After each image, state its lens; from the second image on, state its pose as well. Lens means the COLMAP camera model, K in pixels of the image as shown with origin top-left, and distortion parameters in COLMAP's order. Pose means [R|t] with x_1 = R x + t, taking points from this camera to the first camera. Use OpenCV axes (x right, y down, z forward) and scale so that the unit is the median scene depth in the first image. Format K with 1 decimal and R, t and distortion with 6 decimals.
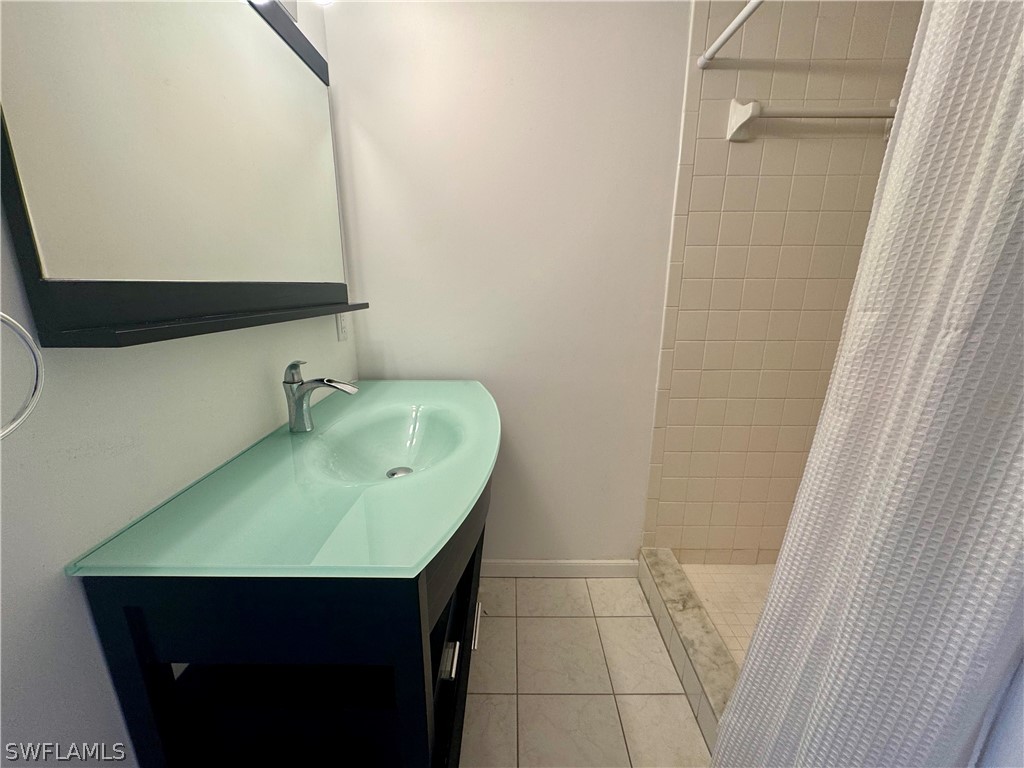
lens RADIAL K [[409.0, 0, 511.4], [0, 409.0, 385.2], [0, 0, 1]] dist [-0.002148, 0.000683]
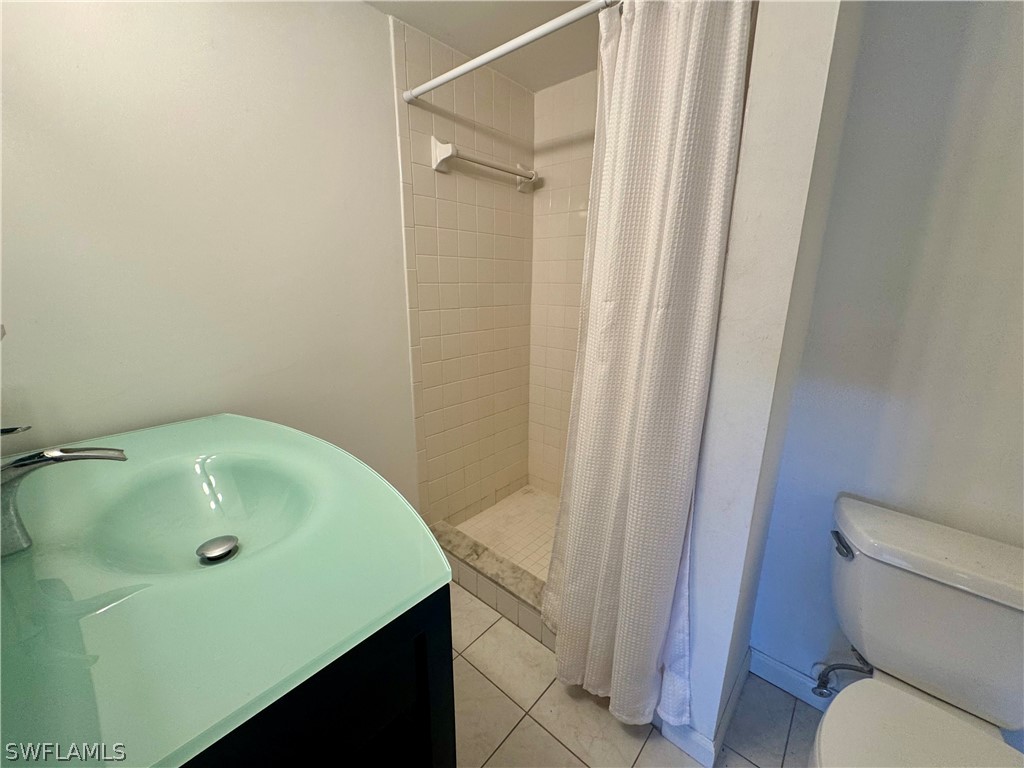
lens RADIAL K [[409.0, 0, 511.4], [0, 409.0, 385.2], [0, 0, 1]] dist [-0.002148, 0.000683]
pose [[0.661161, -0.184083, 0.727310, -0.328632], [0.192008, 0.978663, 0.073156, -0.017887], [-0.725258, 0.091282, 0.682399, 0.066778]]
